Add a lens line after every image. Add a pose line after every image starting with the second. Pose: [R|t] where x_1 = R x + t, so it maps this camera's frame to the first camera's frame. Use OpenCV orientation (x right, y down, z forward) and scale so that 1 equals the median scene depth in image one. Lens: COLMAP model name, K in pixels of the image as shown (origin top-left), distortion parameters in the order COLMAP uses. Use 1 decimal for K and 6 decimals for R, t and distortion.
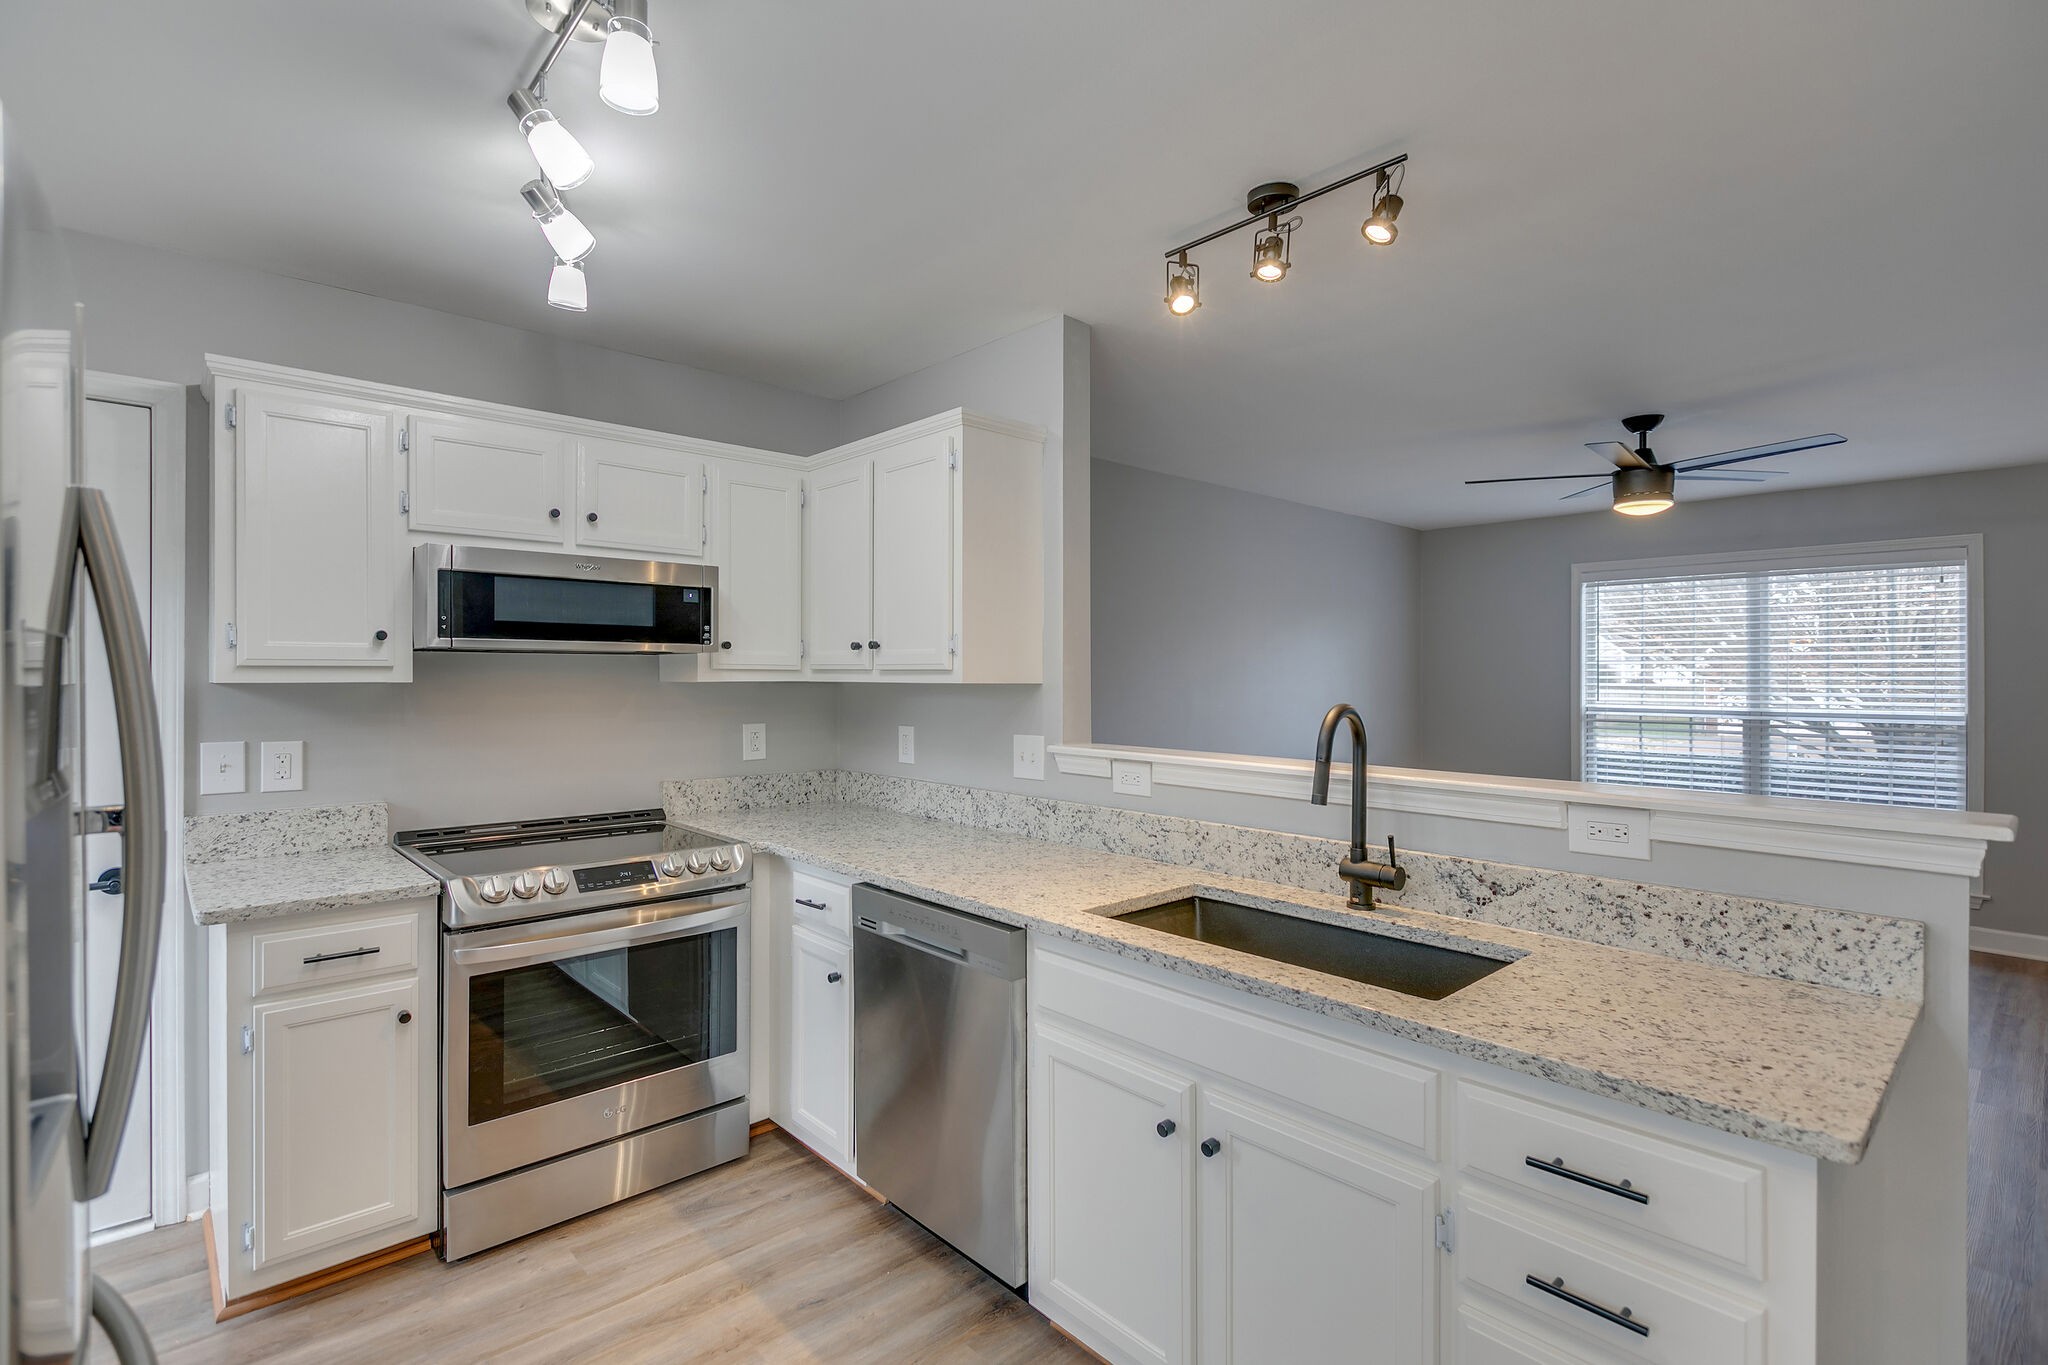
lens RADIAL K [[946.1, 0, 1015.8], [0, 946.1, 690.9], [0, 0, 1]] dist [0.001043, -0.001140]
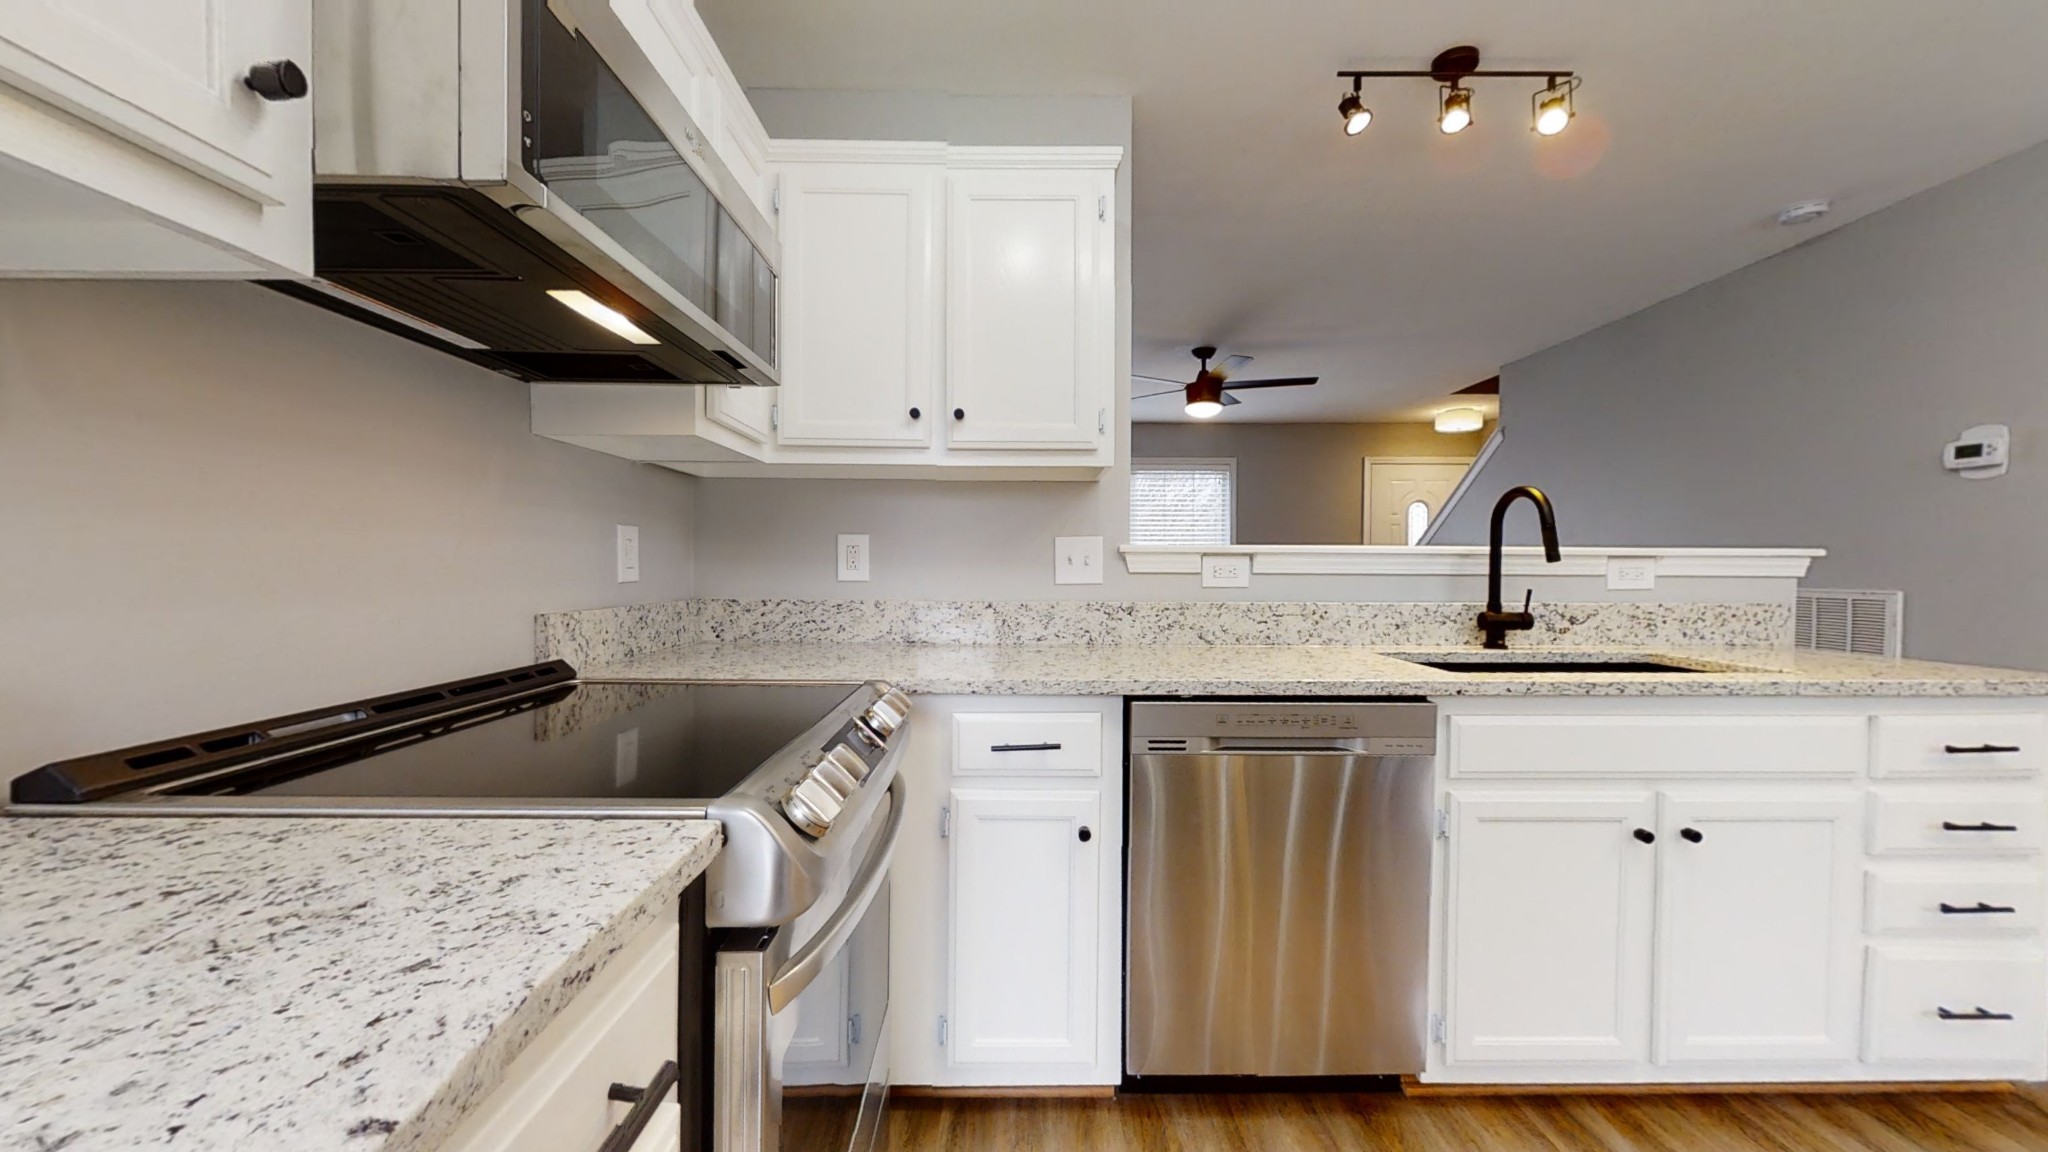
lens RADIAL K [[760.1, 0, 1025.0], [0, 760.1, 582.5], [0, 0, 1]] dist [-0.001161, 0.001070]
pose [[0.666960, -0.017174, 0.744896, -0.701321], [0.009492, 0.999849, 0.014553, 0.098090], [-0.745033, -0.002636, 0.667022, 0.659979]]
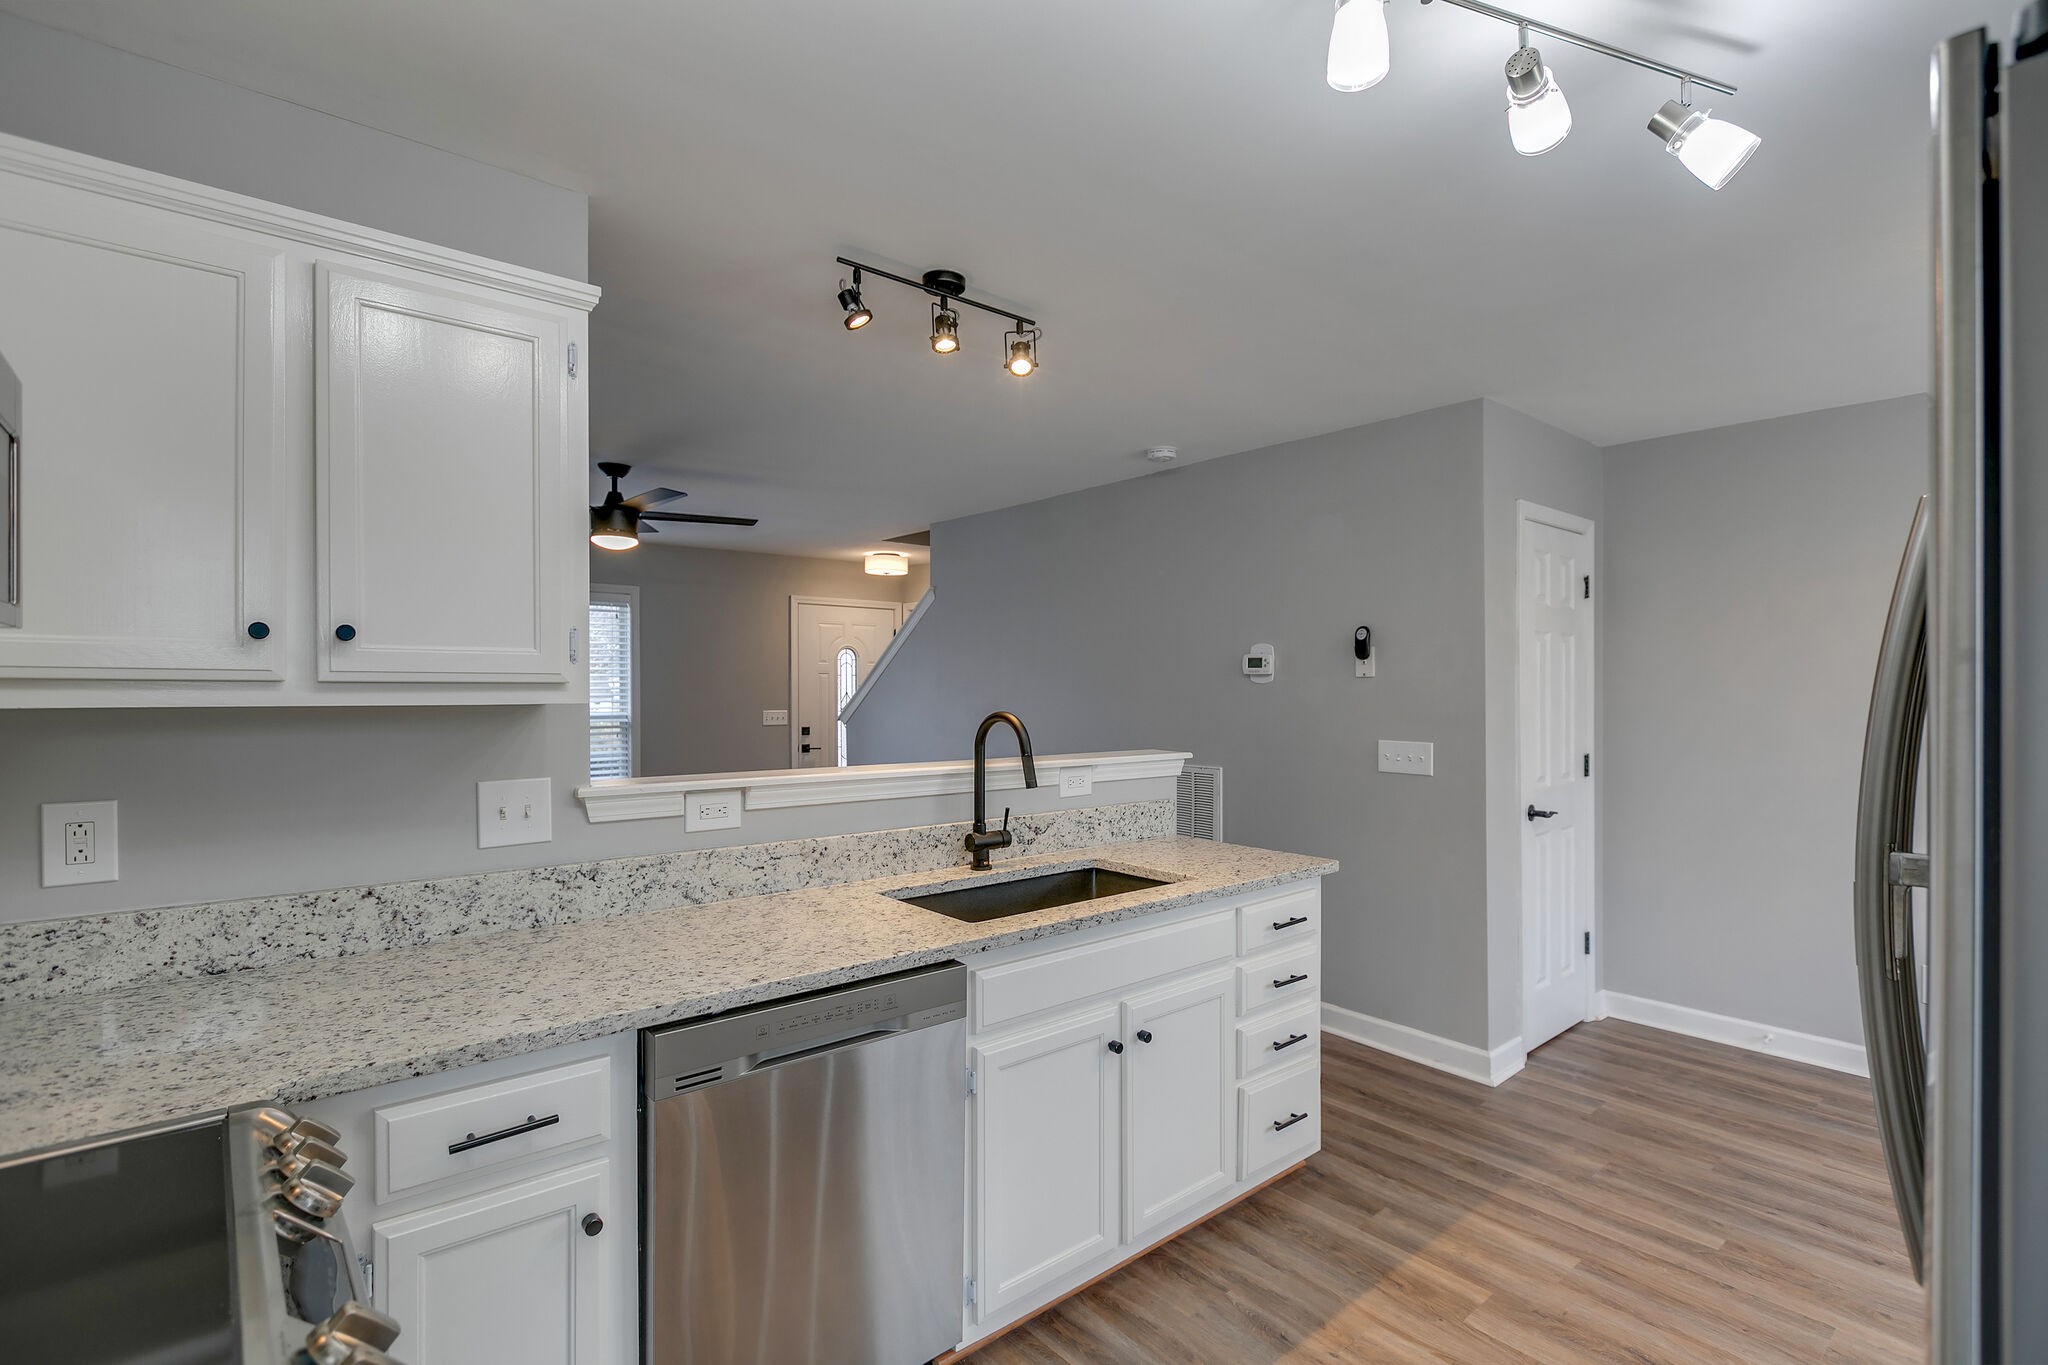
lens RADIAL K [[946.1, 0, 1017.9], [0, 946.1, 699.4], [0, 0, 1]] dist [0.001043, -0.001140]
pose [[0.042942, -0.014058, 0.998979, -0.779259], [0.013511, 0.999818, 0.013489, -0.017514], [-0.998986, 0.012918, 0.043124, 0.747068]]
